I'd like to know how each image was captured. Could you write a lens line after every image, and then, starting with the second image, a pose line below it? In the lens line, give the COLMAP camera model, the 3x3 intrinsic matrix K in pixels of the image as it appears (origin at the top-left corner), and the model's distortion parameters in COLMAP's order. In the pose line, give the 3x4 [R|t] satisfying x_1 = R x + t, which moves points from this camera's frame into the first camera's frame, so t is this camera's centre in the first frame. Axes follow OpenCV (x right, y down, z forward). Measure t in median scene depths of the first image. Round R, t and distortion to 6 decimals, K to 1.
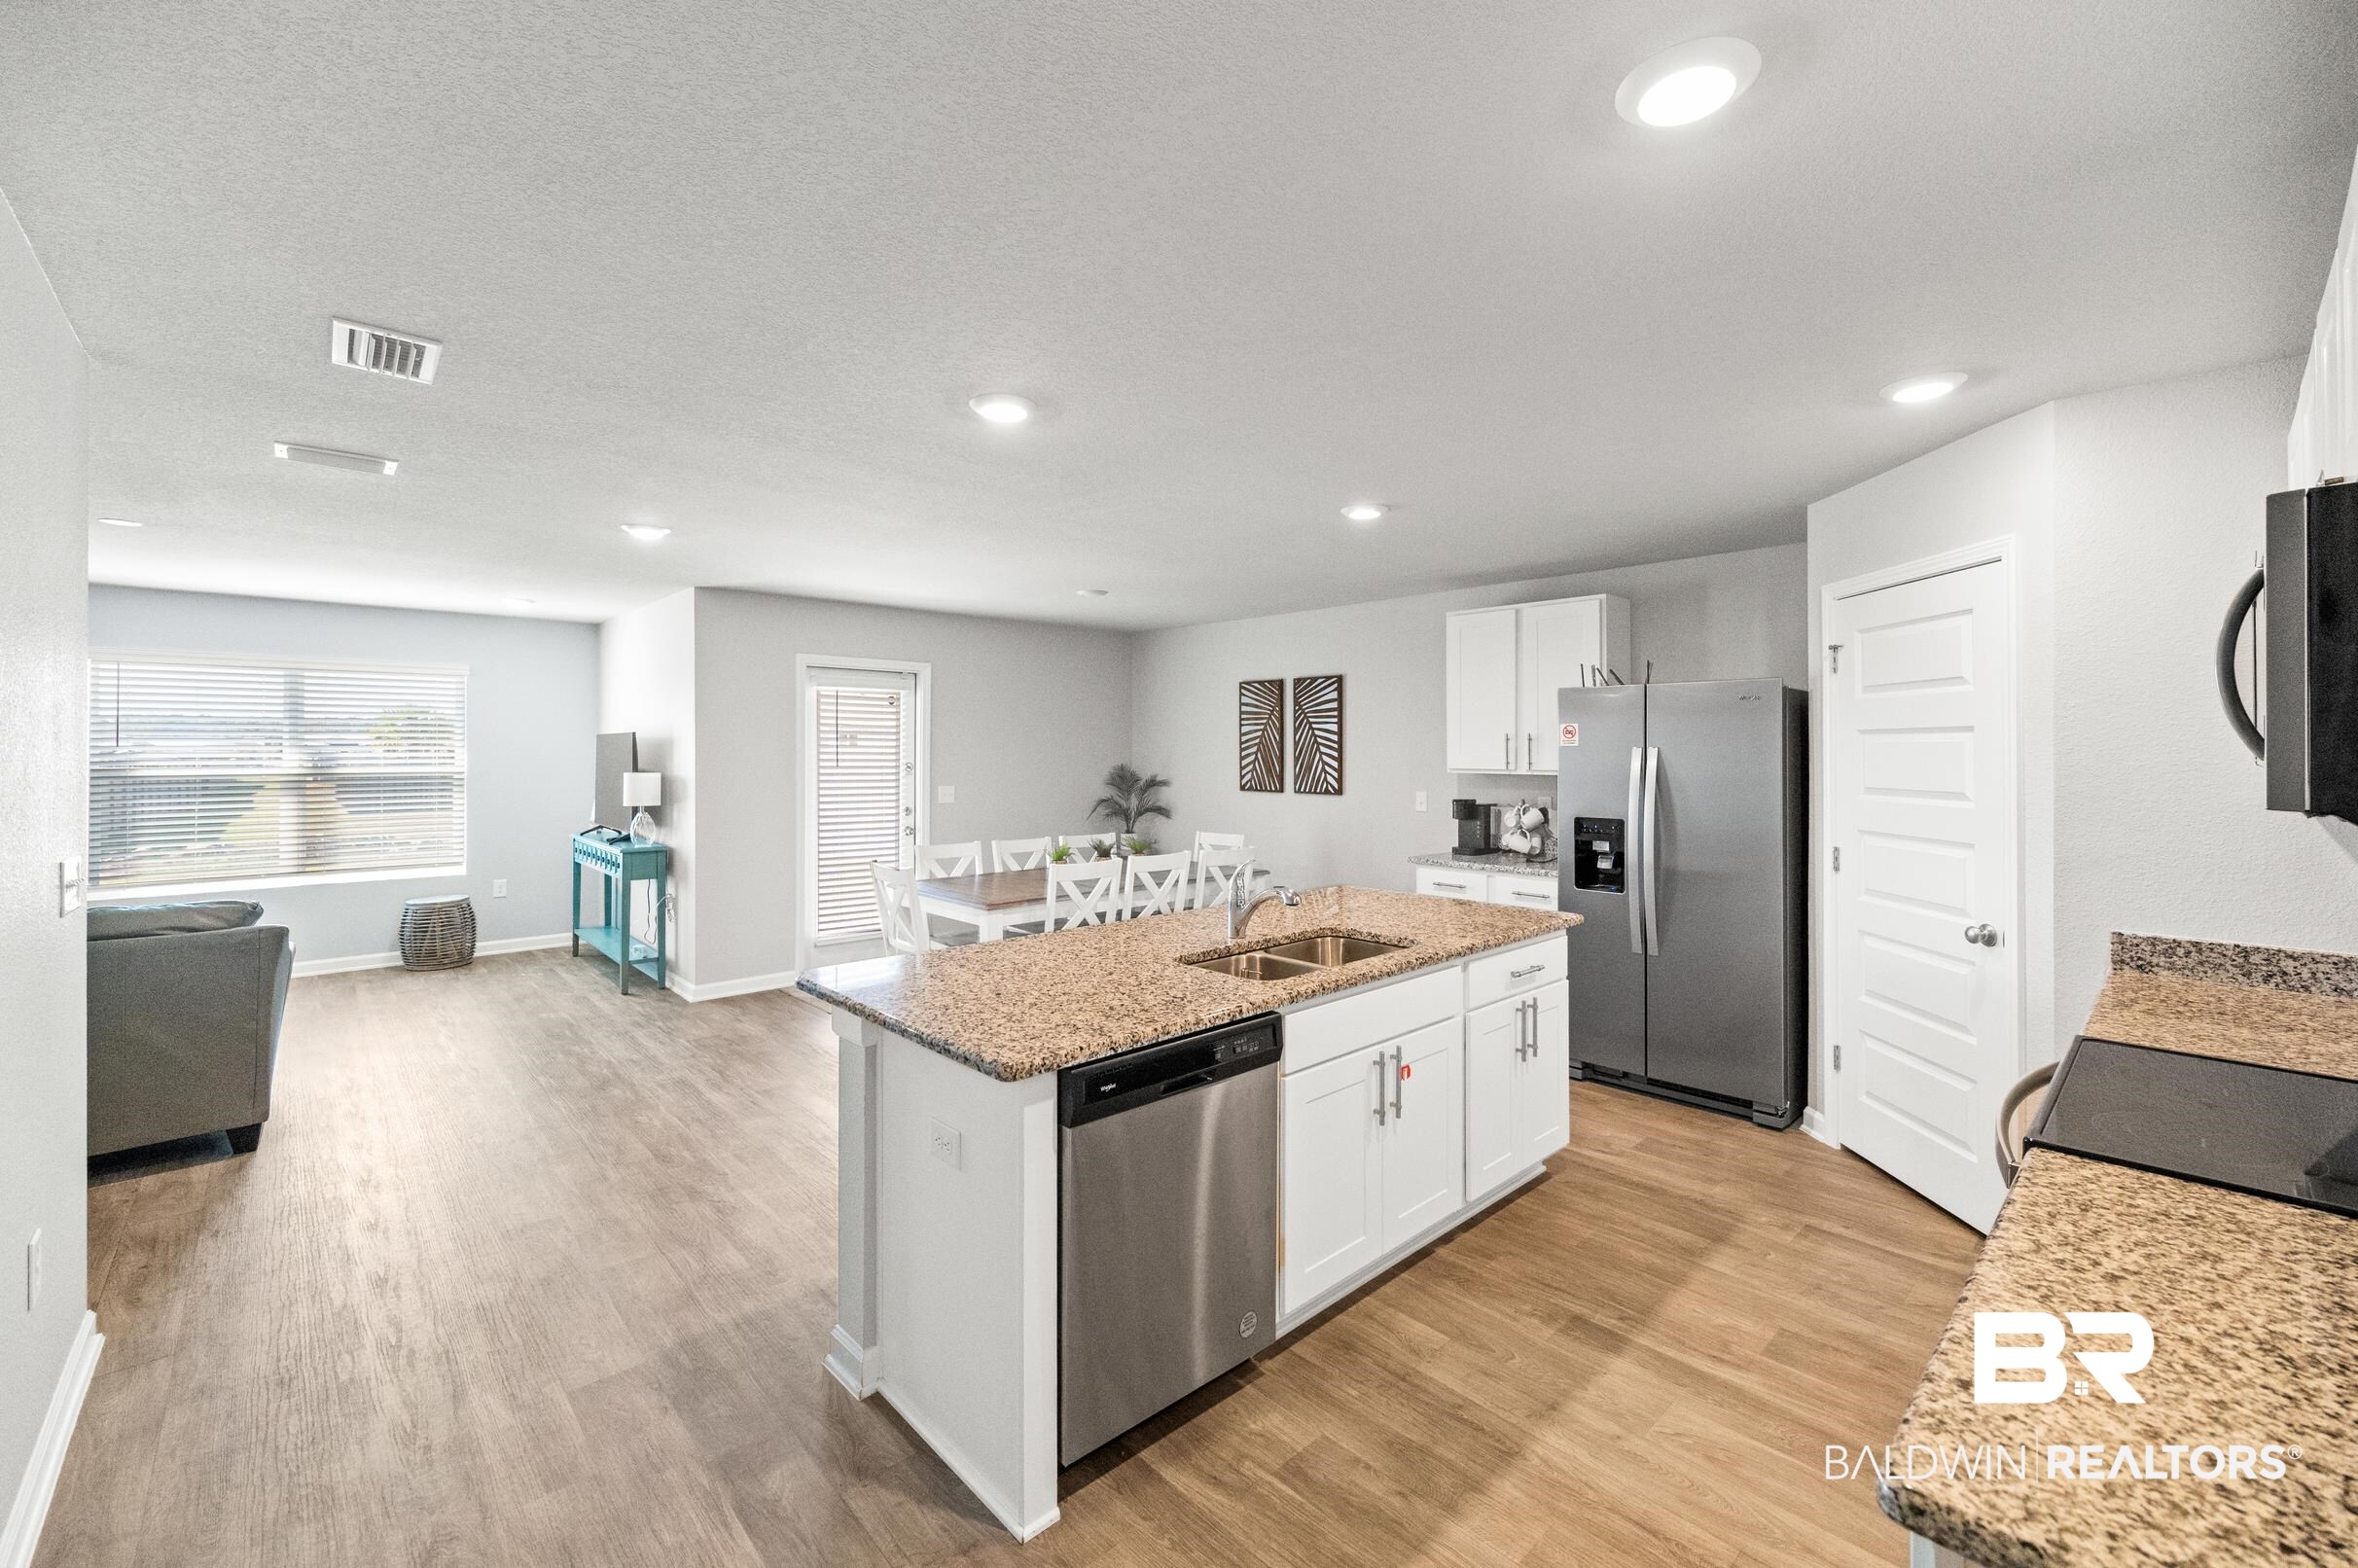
lens RADIAL K [[942.4, 0, 1208.8], [0, 942.4, 754.5], [0, 0, 1]] dist [-0.001626, 0.001616]
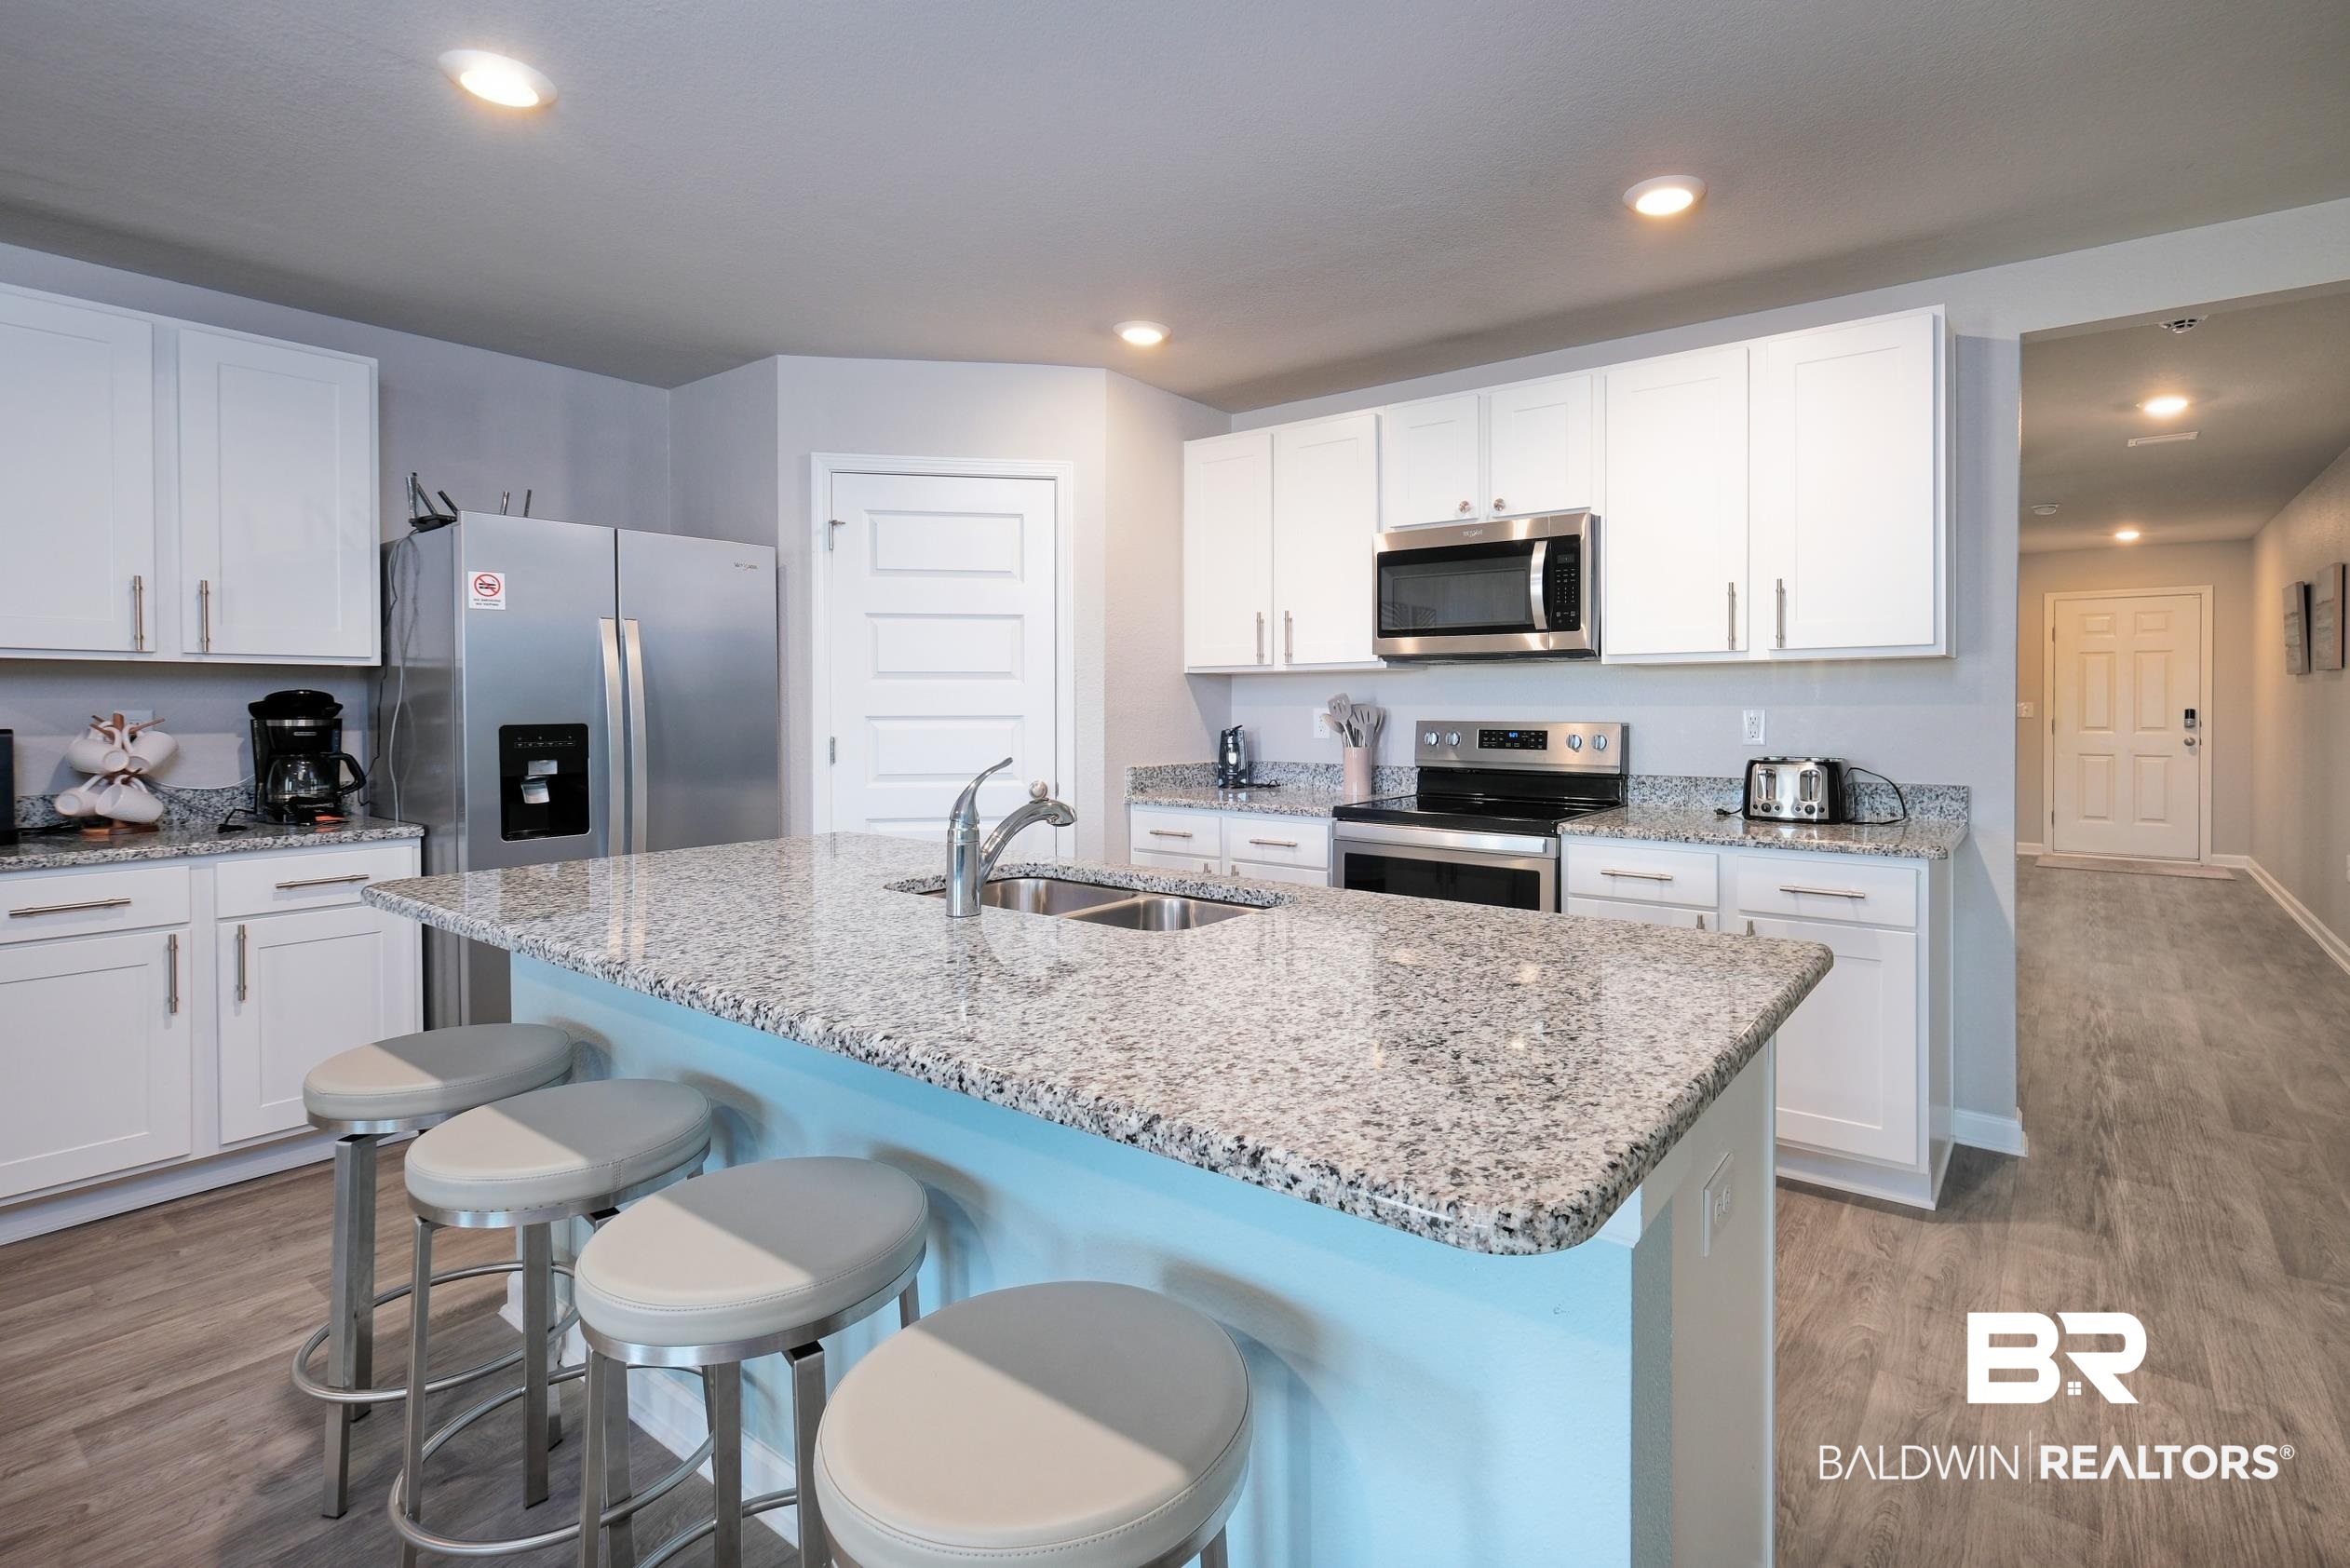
lens RADIAL K [[1120.8, 0, 1271.9], [0, 1120.8, 714.8], [0, 0, 1]] dist [-0.004821, 0.001909]
pose [[-0.174859, -0.013868, 0.984496, -0.473974], [0.003008, 0.999889, 0.014619, 0.057263], [-0.984589, 0.005518, -0.174797, 0.721868]]
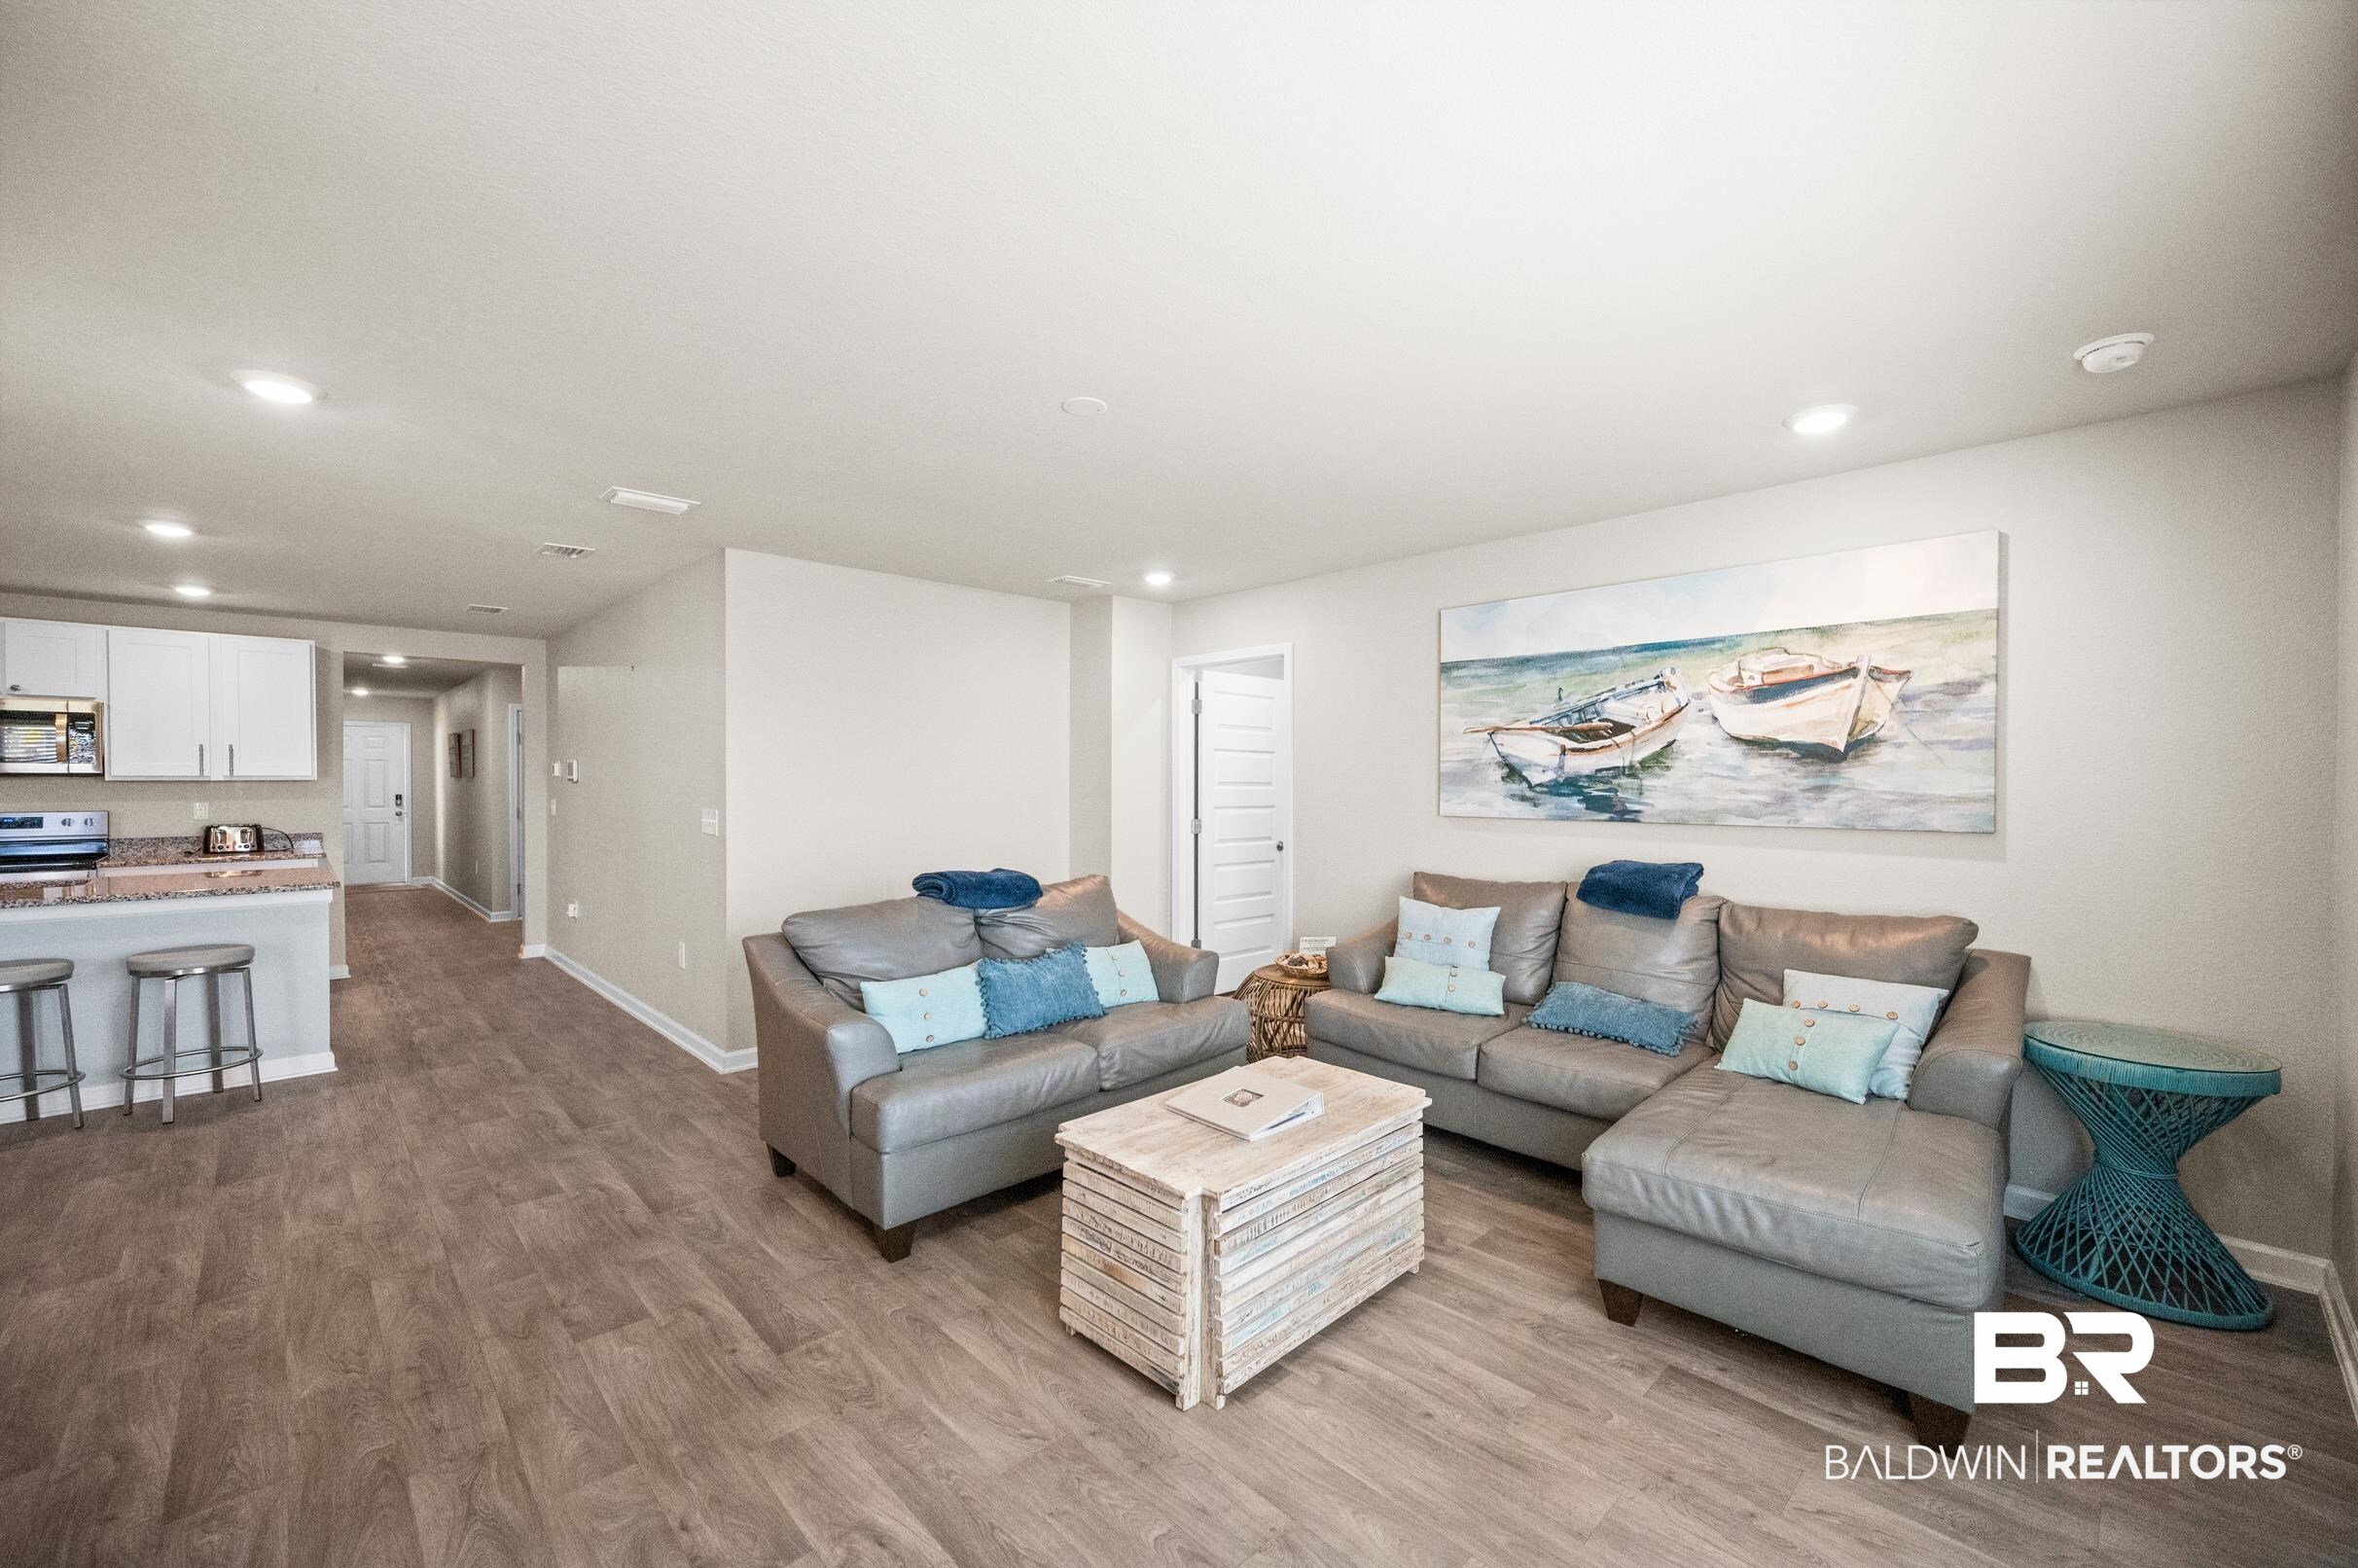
lens RADIAL K [[942.4, 0, 1187.8], [0, 942.4, 773.7], [0, 0, 1]] dist [-0.001626, 0.001616]
pose [[-0.999994, -0.002201, -0.002771, -1.321874], [-0.002186, 0.999983, -0.005393, 0.023908], [0.002783, -0.005387, -0.999982, 1.794910]]
